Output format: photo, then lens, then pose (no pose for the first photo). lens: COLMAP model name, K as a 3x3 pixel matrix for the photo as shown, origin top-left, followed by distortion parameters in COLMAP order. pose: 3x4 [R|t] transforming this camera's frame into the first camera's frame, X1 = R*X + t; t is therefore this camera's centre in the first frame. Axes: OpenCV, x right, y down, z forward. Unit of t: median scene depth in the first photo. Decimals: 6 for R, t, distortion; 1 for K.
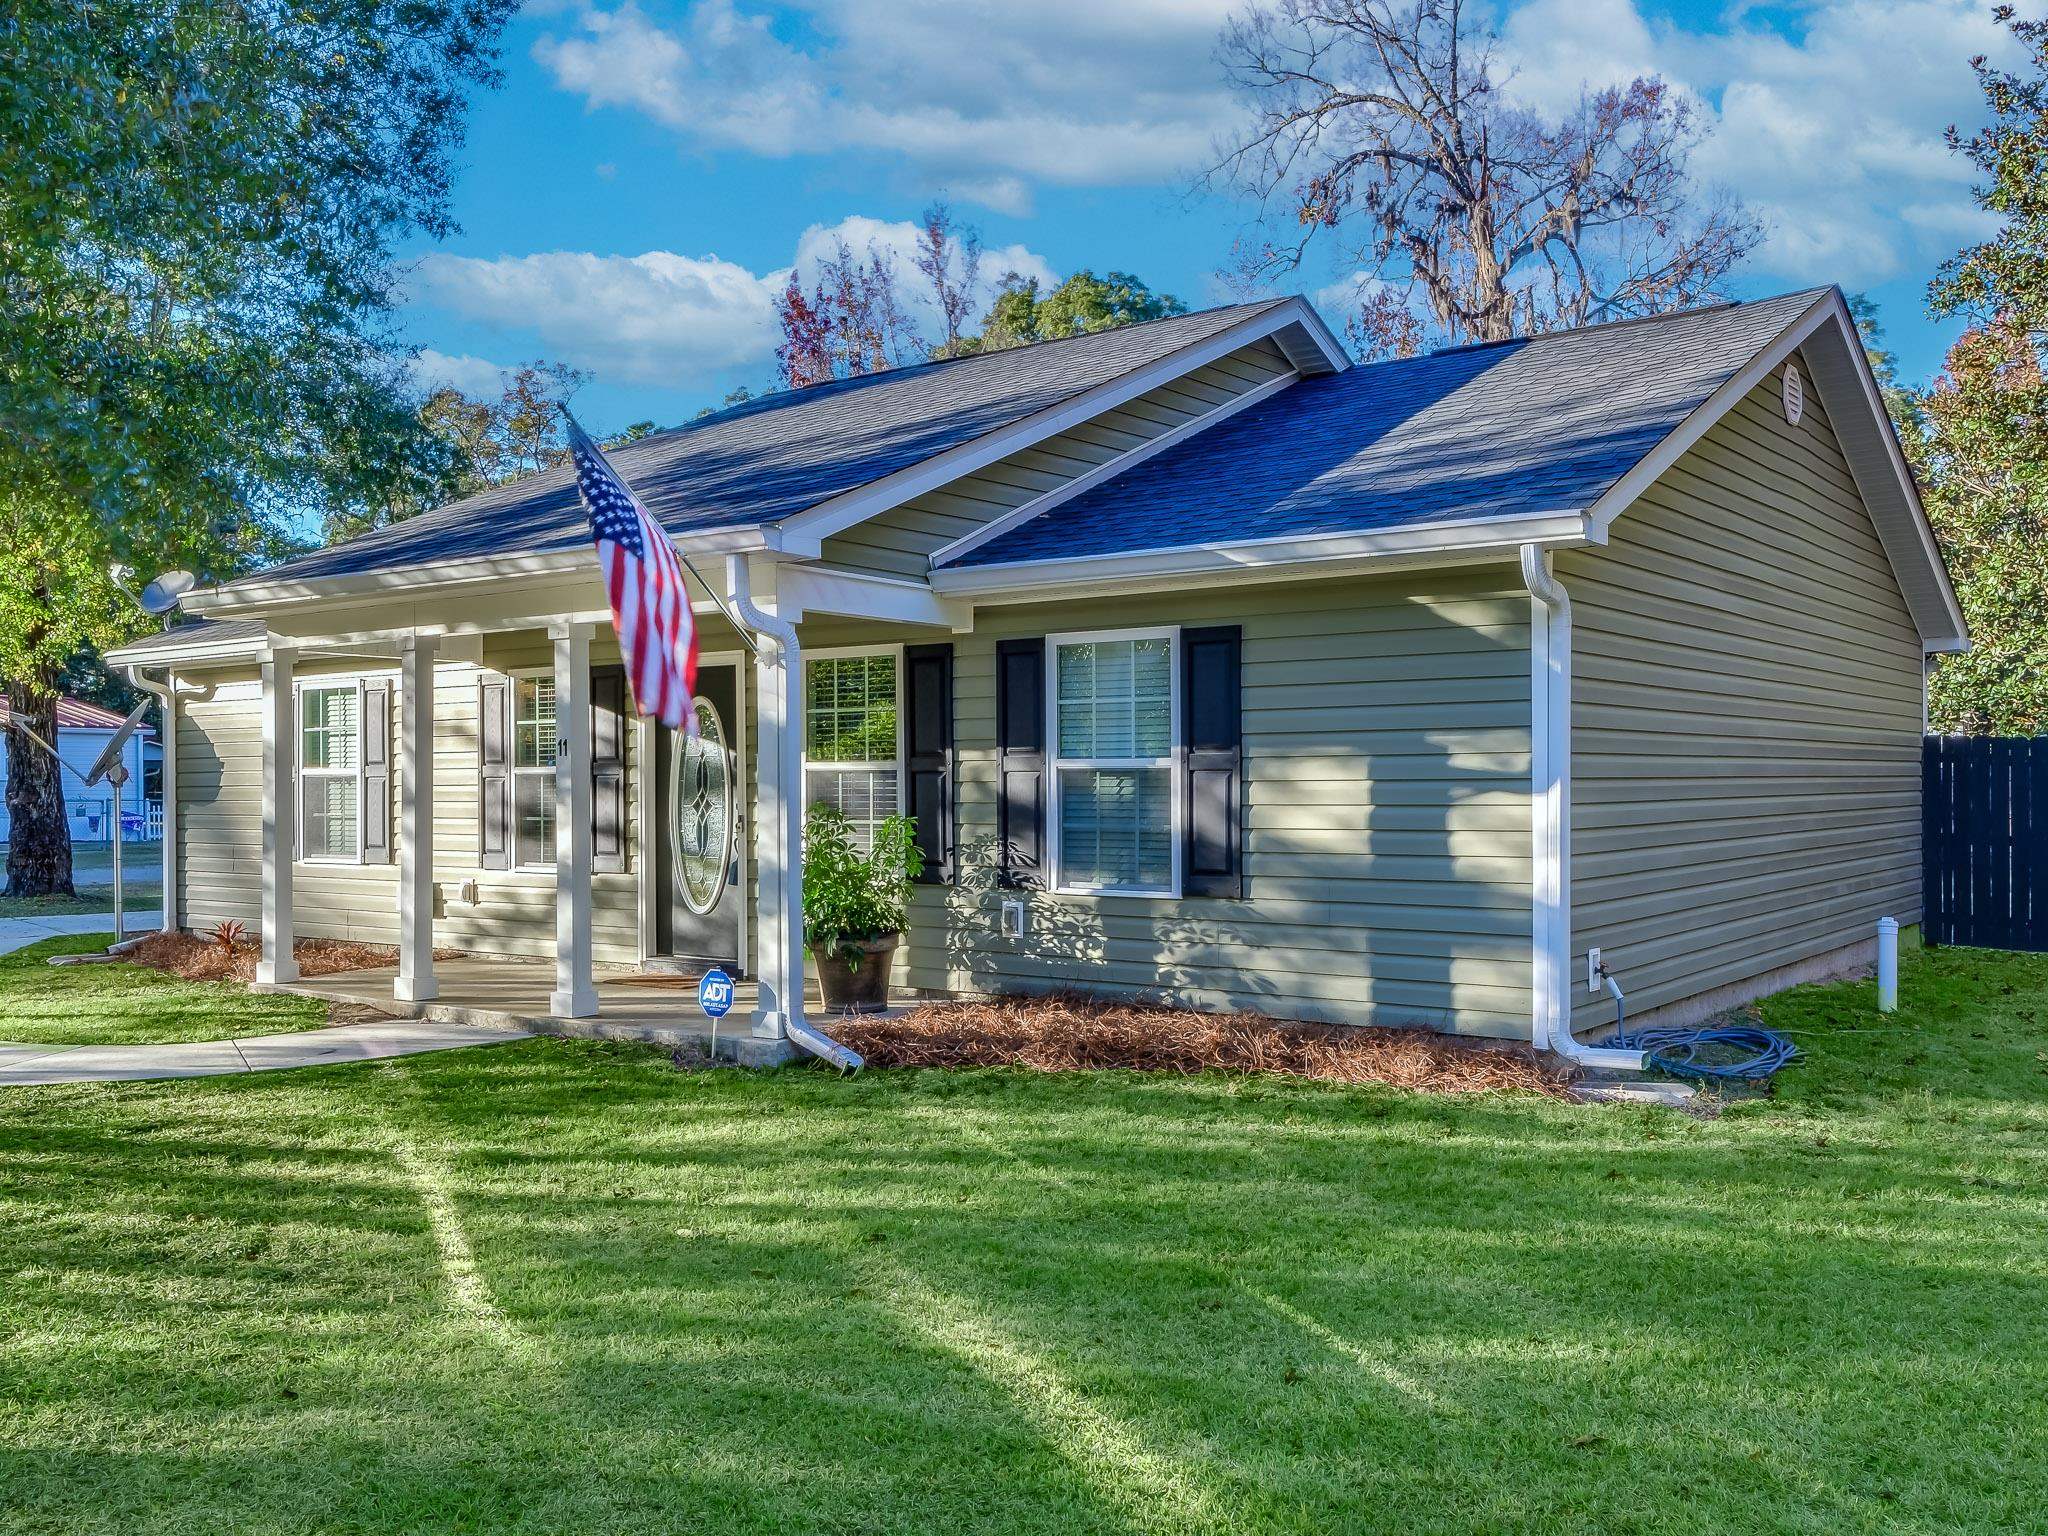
lens RADIAL K [[1806.2, 0, 1030.3], [0, 1806.2, 767.1], [0, 0, 1]] dist [0.045918, -0.004968]
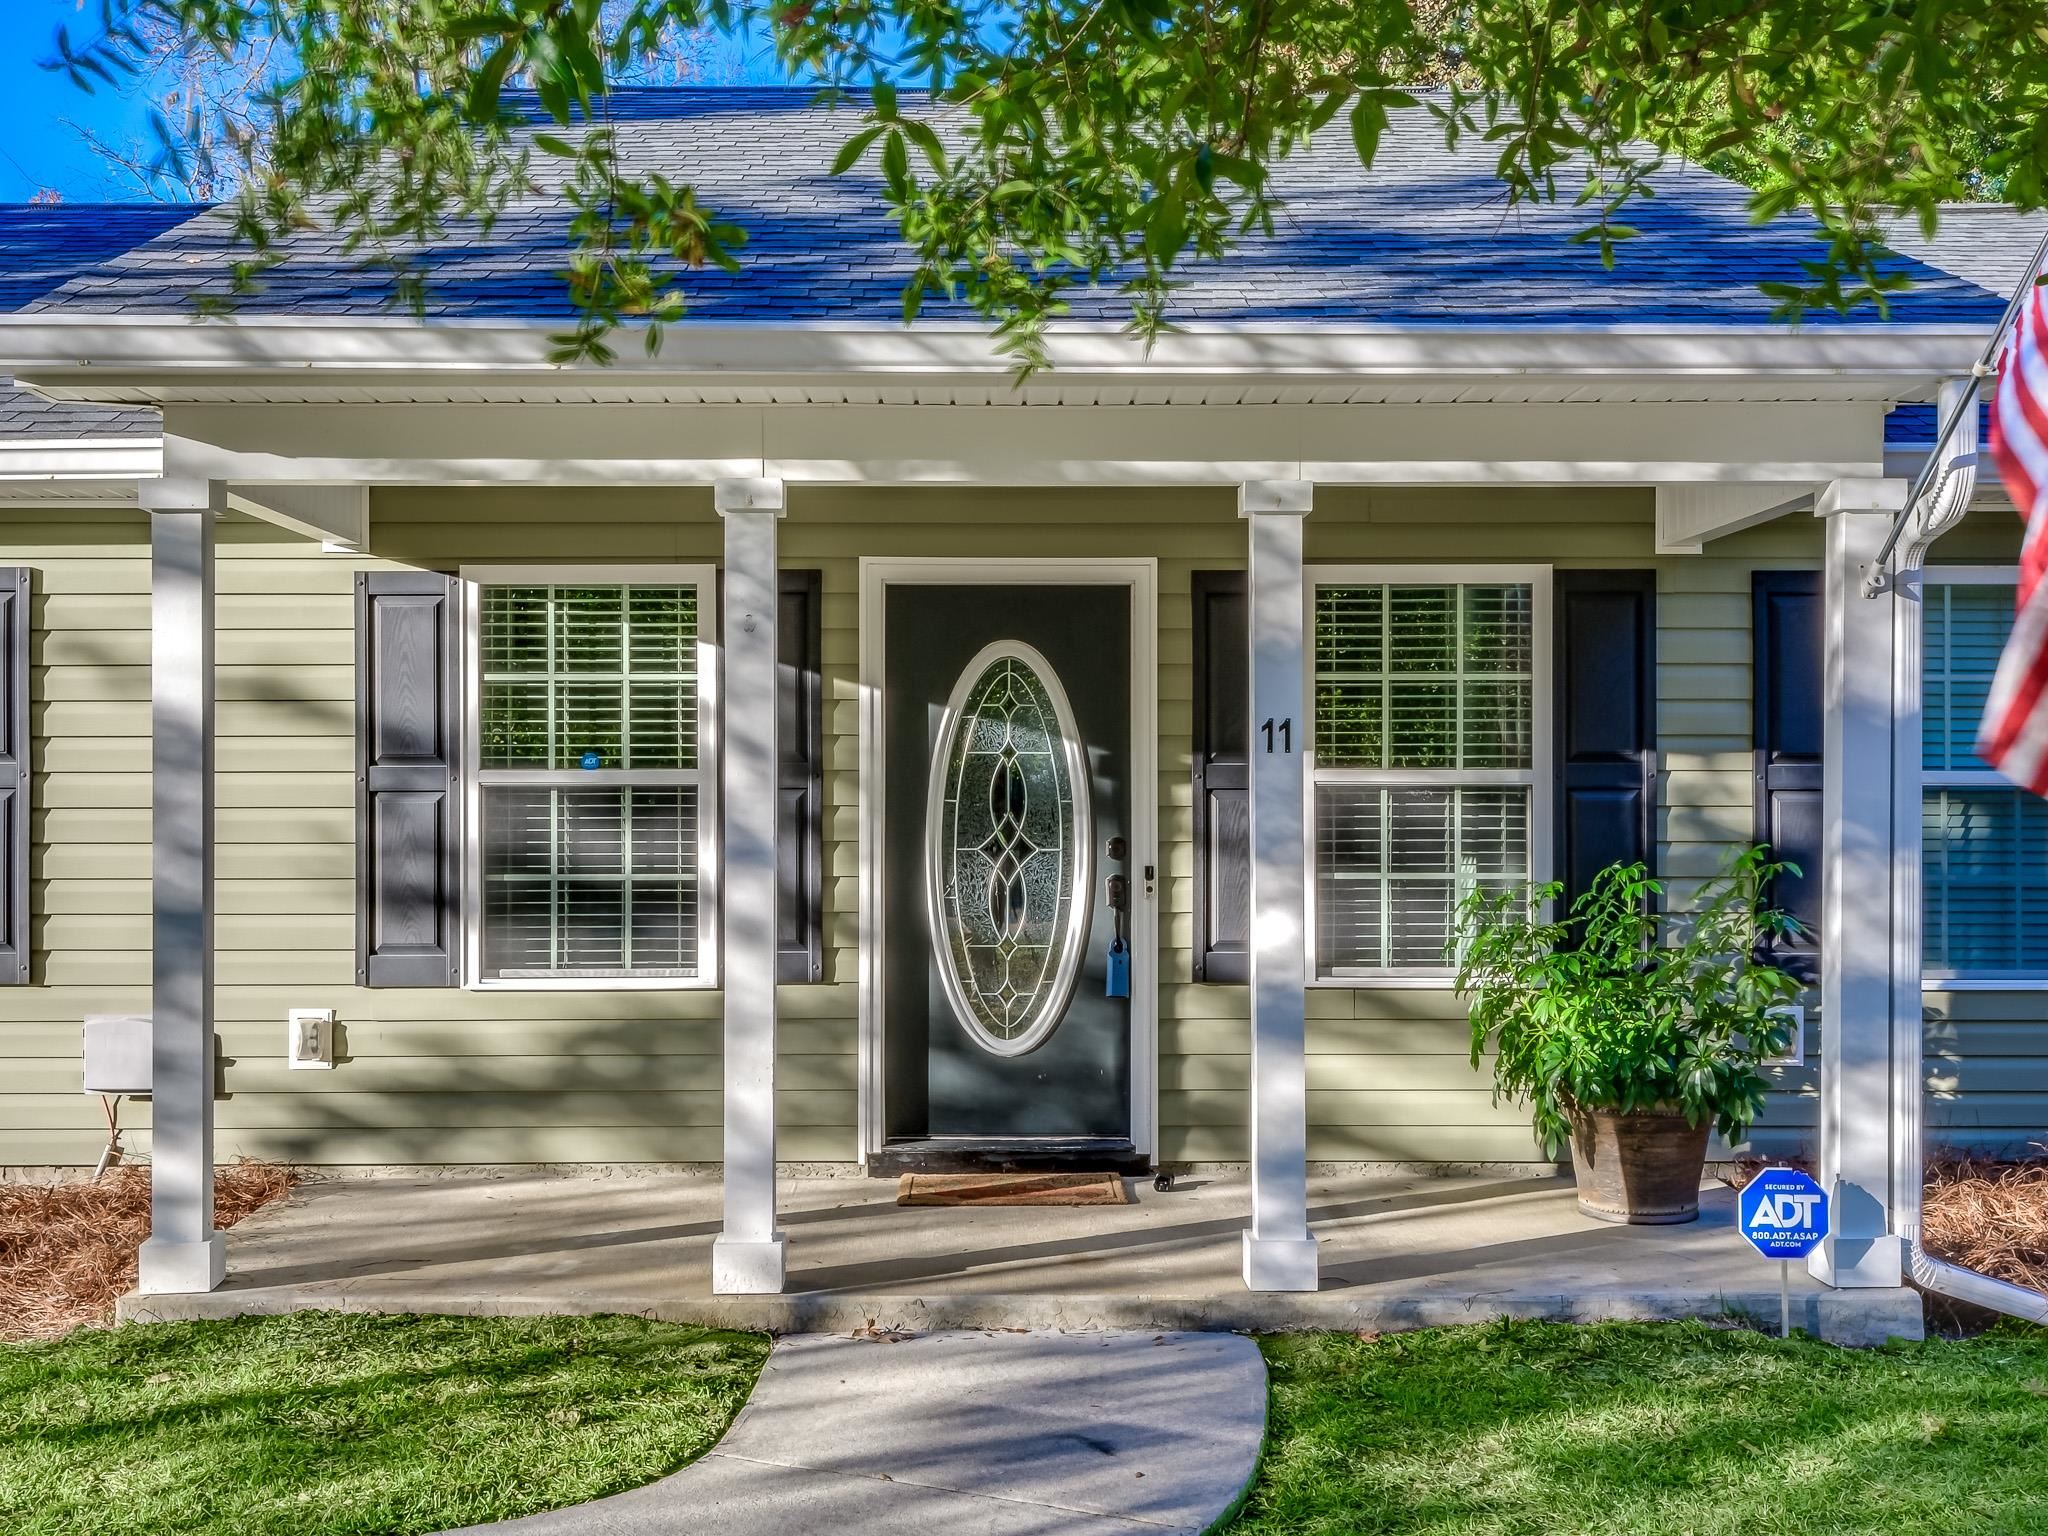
lens RADIAL K [[2285.2, 0, 1039.3], [0, 2285.2, 781.2], [0, 0, 1]] dist [0.009795, 0.000000]
pose [[0.793788, 0.011591, 0.608084, -0.573822], [-0.009351, 0.999933, -0.006852, 0.005976], [-0.608122, -0.000247, 0.793843, 0.471549]]
